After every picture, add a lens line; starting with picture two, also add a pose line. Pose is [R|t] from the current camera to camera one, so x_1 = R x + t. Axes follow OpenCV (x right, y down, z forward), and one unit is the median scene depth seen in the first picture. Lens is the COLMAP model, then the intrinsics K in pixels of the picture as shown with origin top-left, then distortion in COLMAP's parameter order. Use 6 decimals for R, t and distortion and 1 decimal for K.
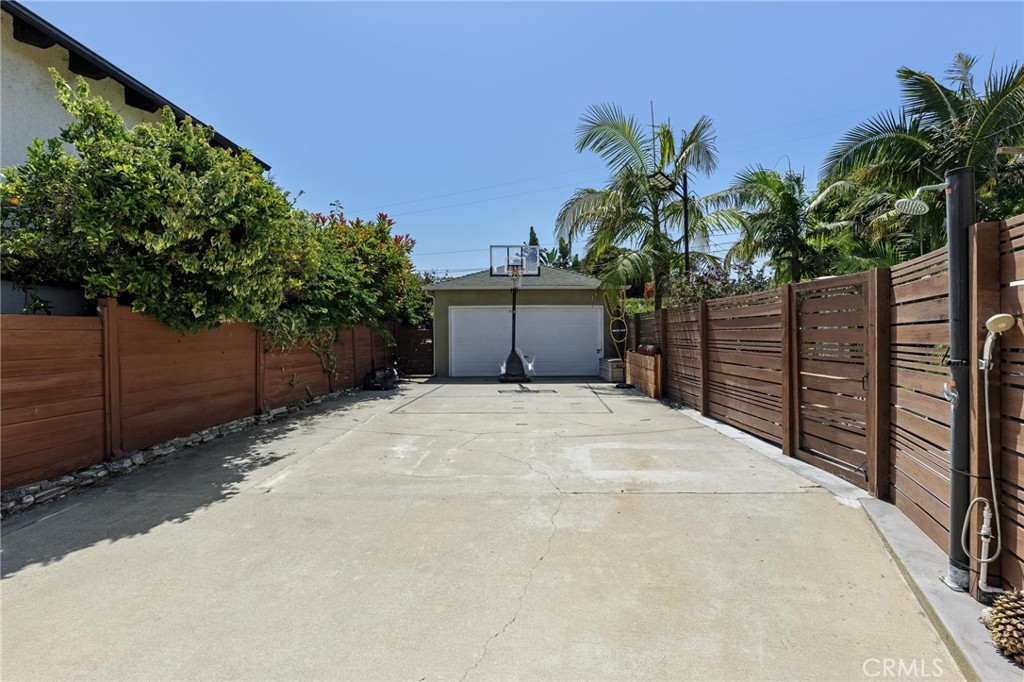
lens RADIAL K [[489.5, 0, 511.8], [0, 489.5, 325.9], [0, 0, 1]] dist [0.001285, 0.000526]
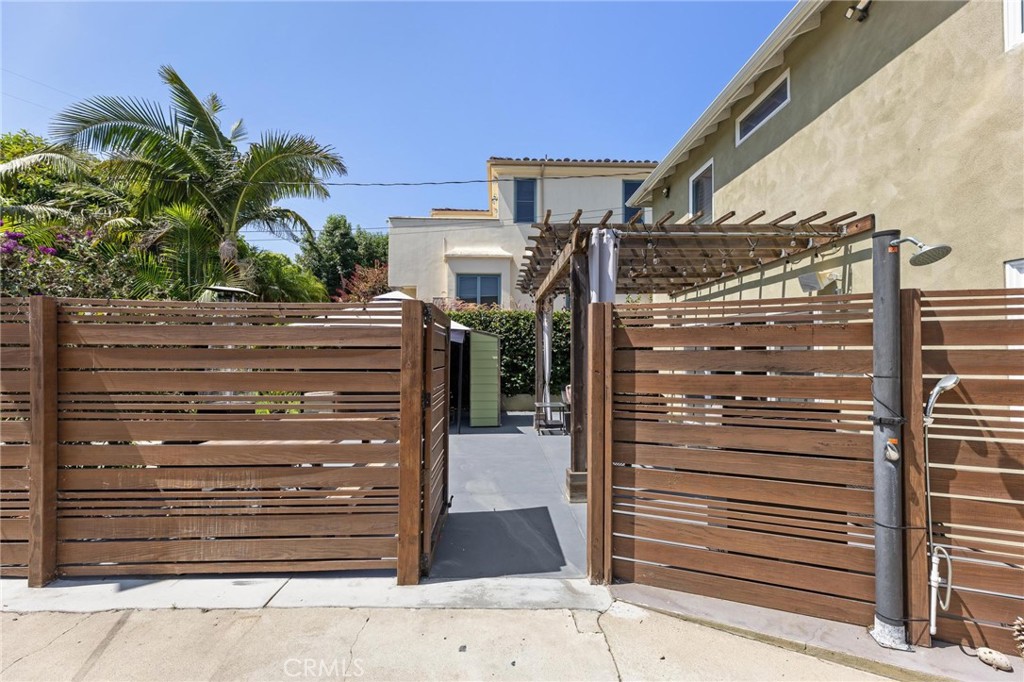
lens RADIAL K [[409.0, 0, 514.5], [0, 409.0, 343.2], [0, 0, 1]] dist [0.000935, 0.000258]
pose [[-0.055035, 0.034132, 0.997901, 0.020378], [-0.030493, 0.998892, -0.035848, -0.006781], [-0.998019, -0.032402, -0.053934, 0.401998]]
